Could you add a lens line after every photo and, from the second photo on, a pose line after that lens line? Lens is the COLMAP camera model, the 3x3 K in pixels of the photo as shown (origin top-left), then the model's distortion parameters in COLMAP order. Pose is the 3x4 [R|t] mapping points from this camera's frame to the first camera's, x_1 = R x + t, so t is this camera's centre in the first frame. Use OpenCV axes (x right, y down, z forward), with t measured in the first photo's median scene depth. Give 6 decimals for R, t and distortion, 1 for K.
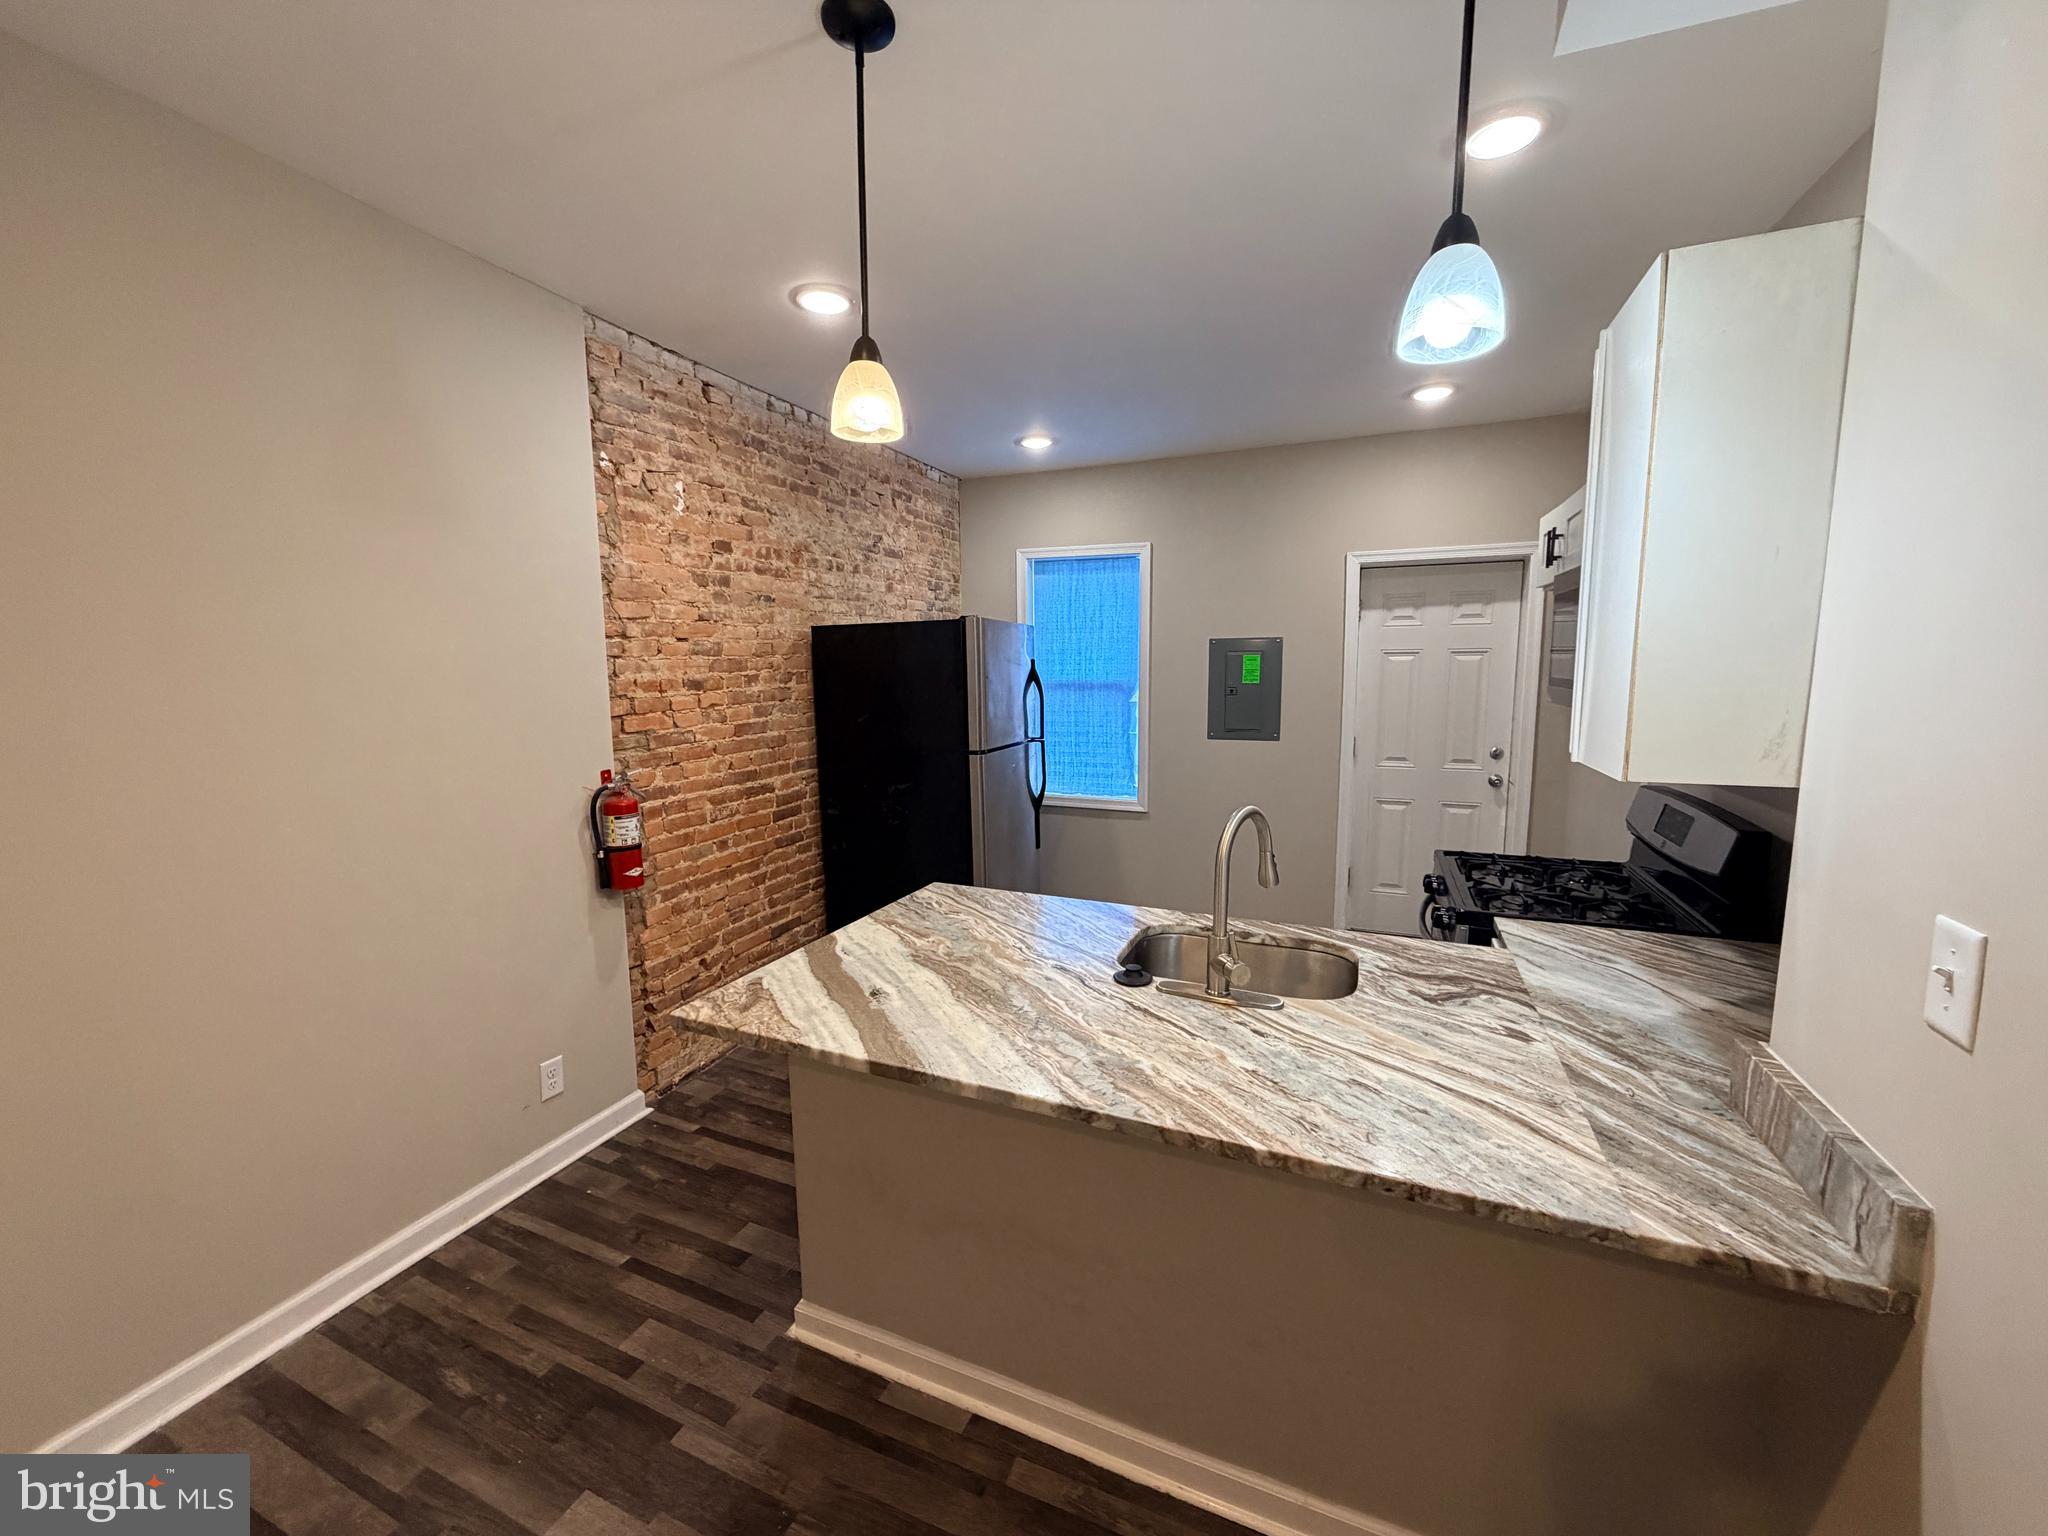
lens RADIAL K [[814.7, 0, 1016.4], [0, 814.7, 767.0], [0, 0, 1]] dist [-0.000189, -0.000062]
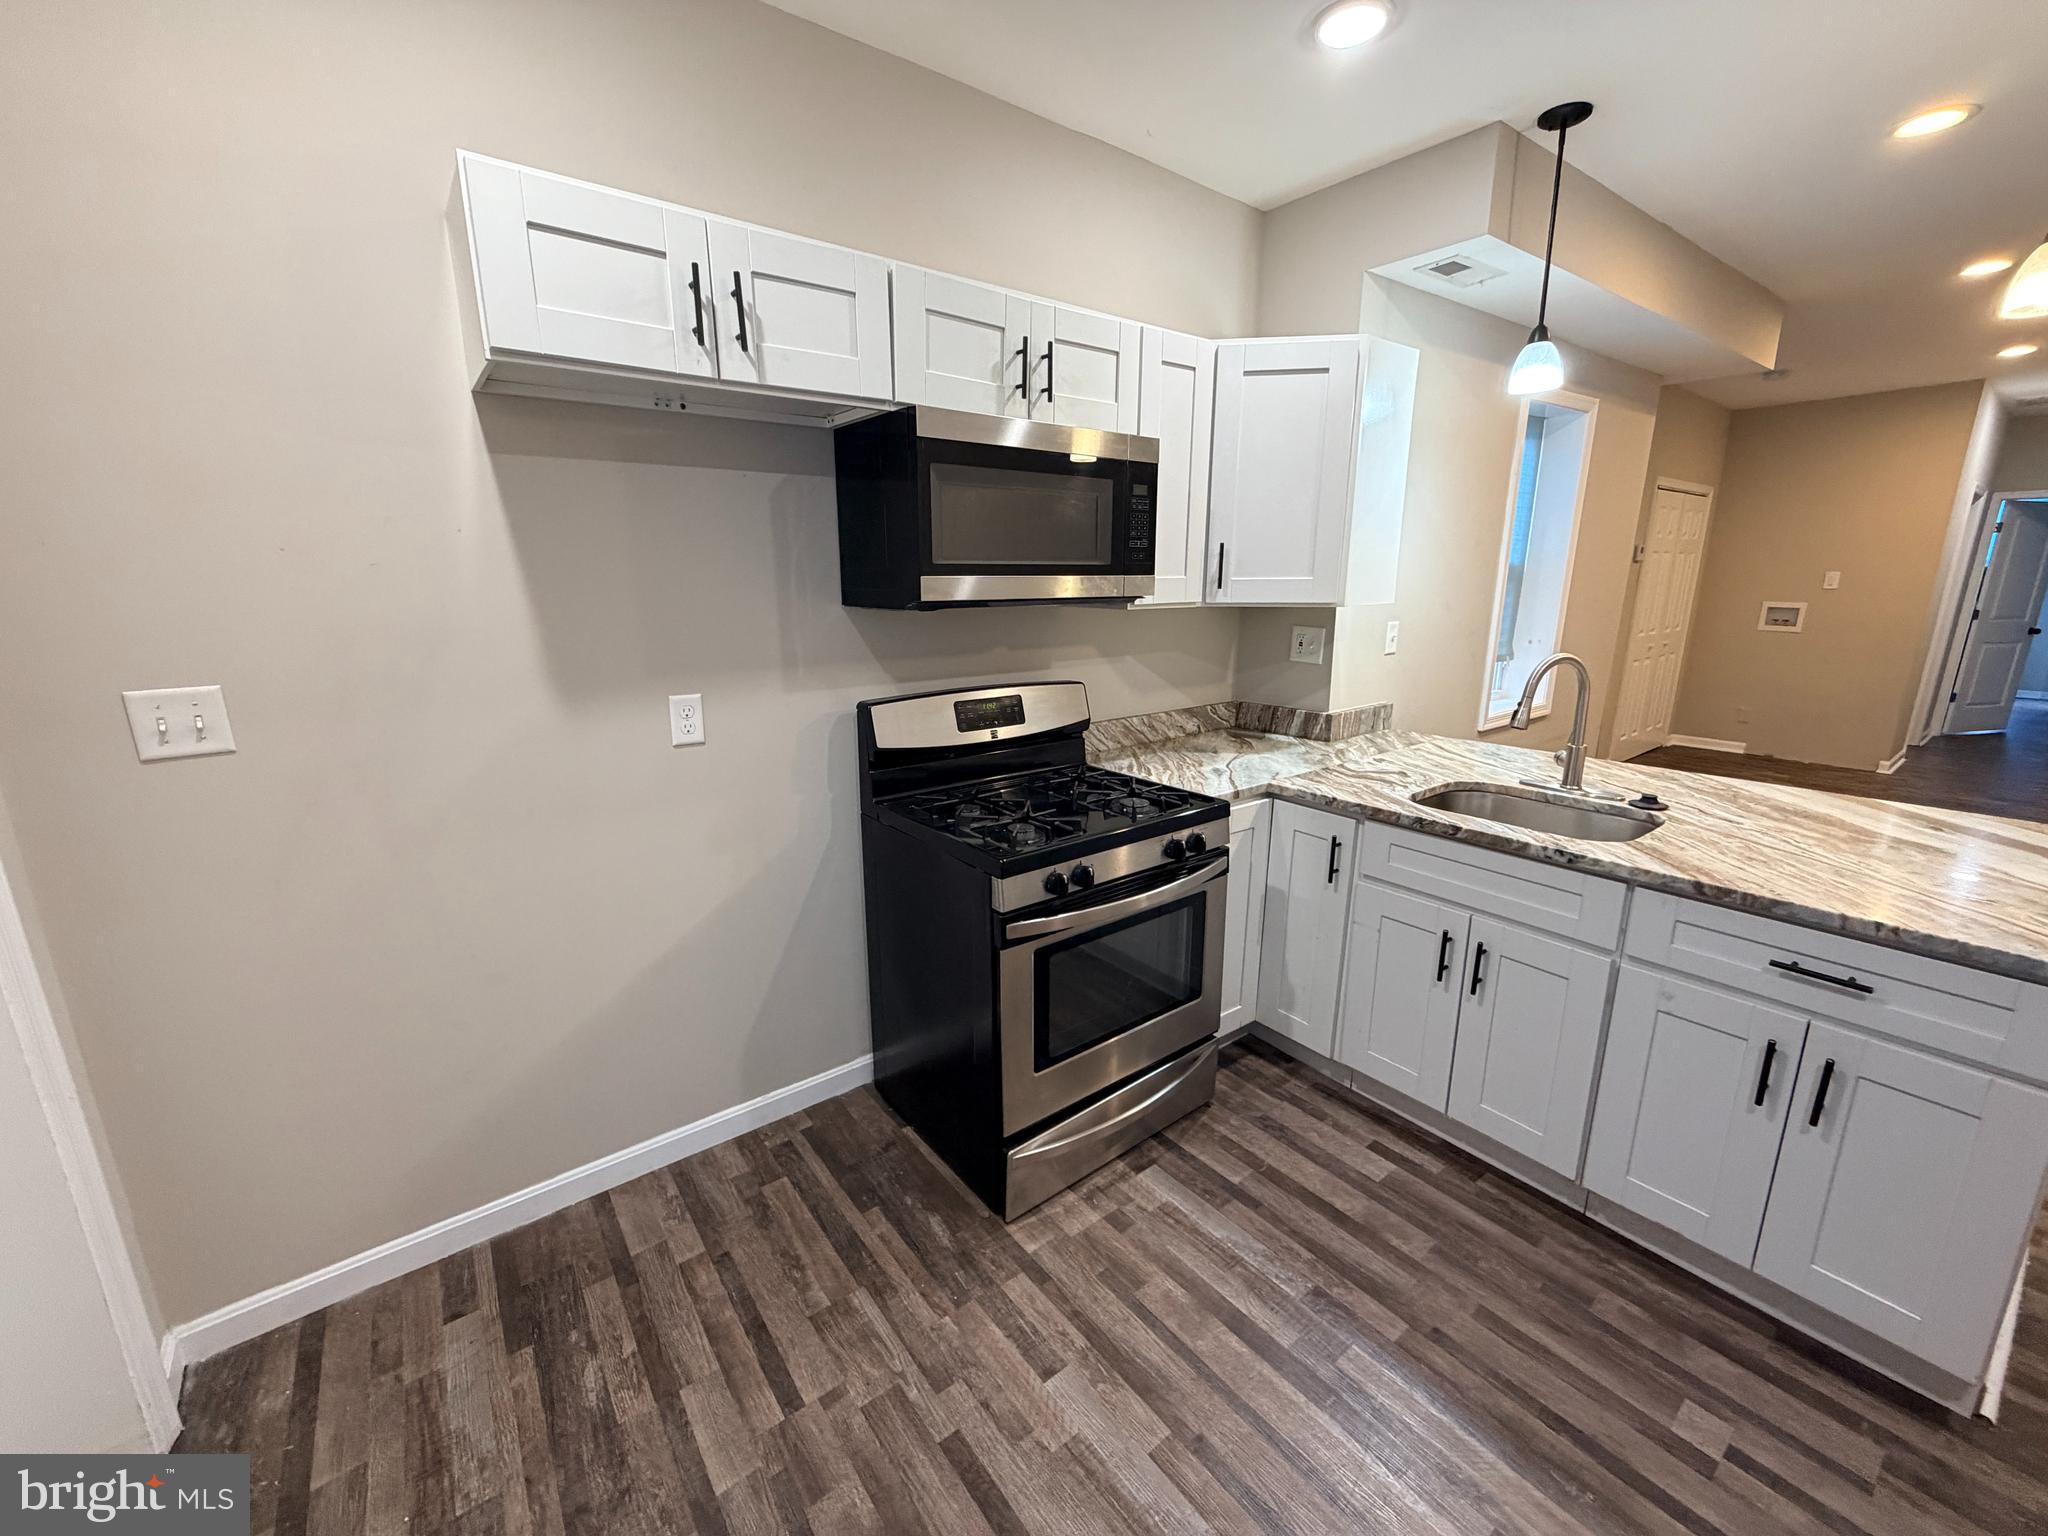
lens RADIAL K [[814.7, 0, 1016.4], [0, 814.7, 767.0], [0, 0, 1]] dist [-0.000189, -0.000062]
pose [[-0.868423, -0.098927, 0.485854, 0.221054], [0.077812, 0.940559, 0.330595, -0.153654], [-0.489680, 0.324902, -0.809106, 1.419515]]
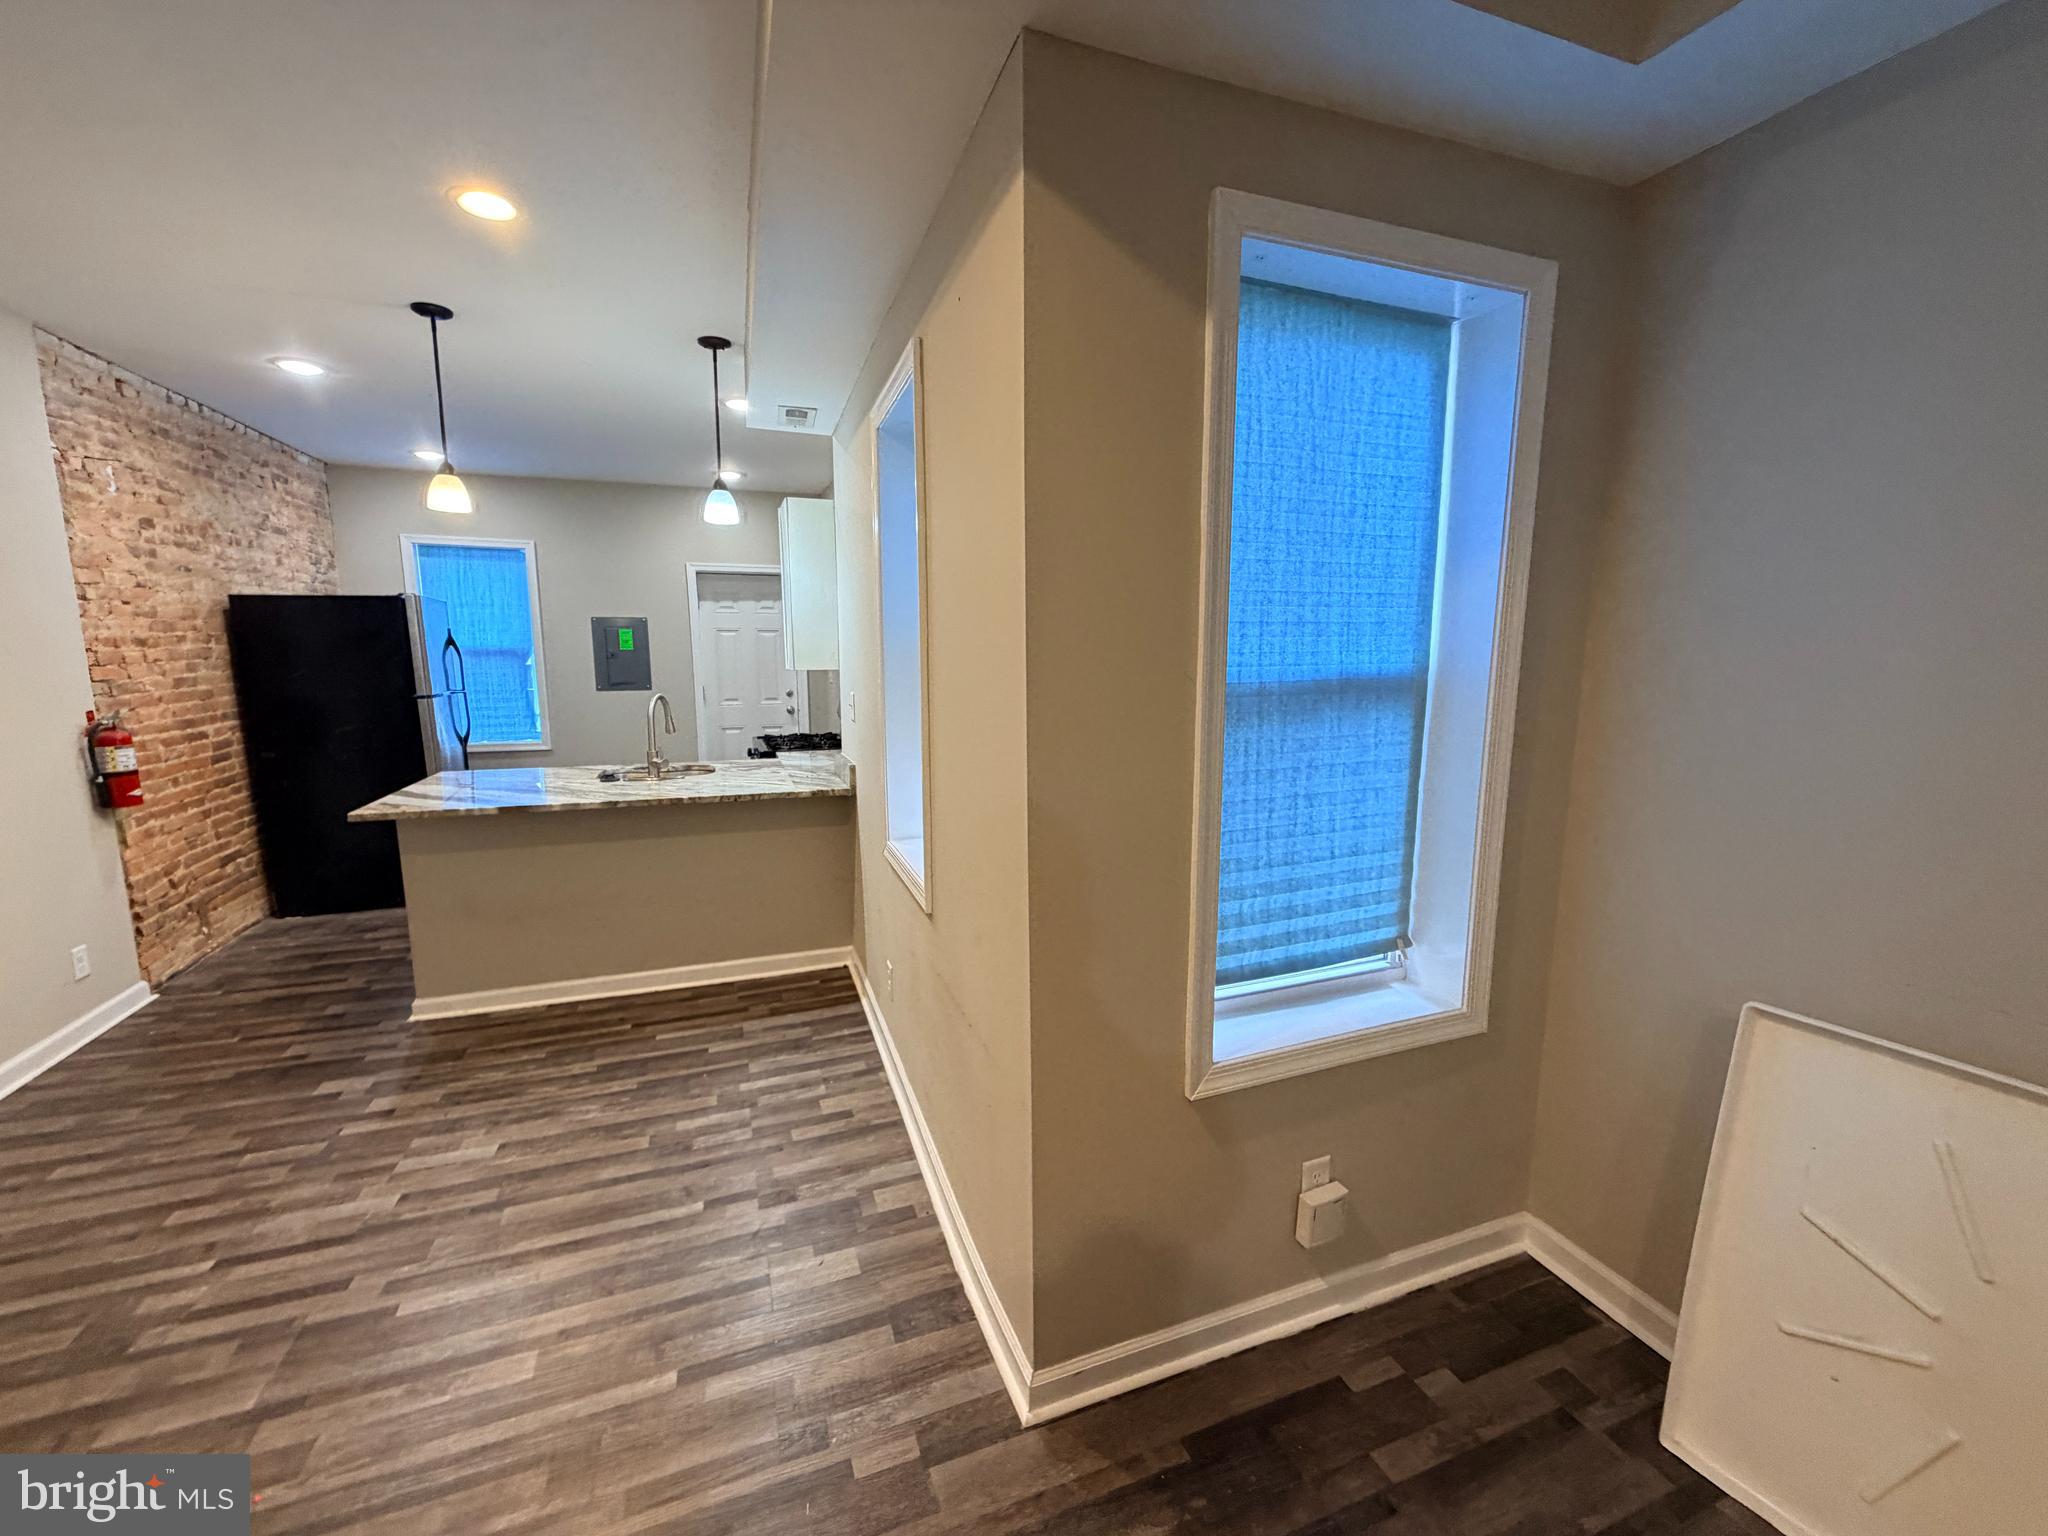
lens RADIAL K [[814.7, 0, 1016.4], [0, 814.7, 767.0], [0, 0, 1]] dist [-0.000189, -0.000062]
pose [[0.723391, -0.092764, 0.684178, -0.312173], [0.078374, 0.995561, 0.052117, 0.118068], [-0.685976, 0.015920, 0.727450, -0.727543]]
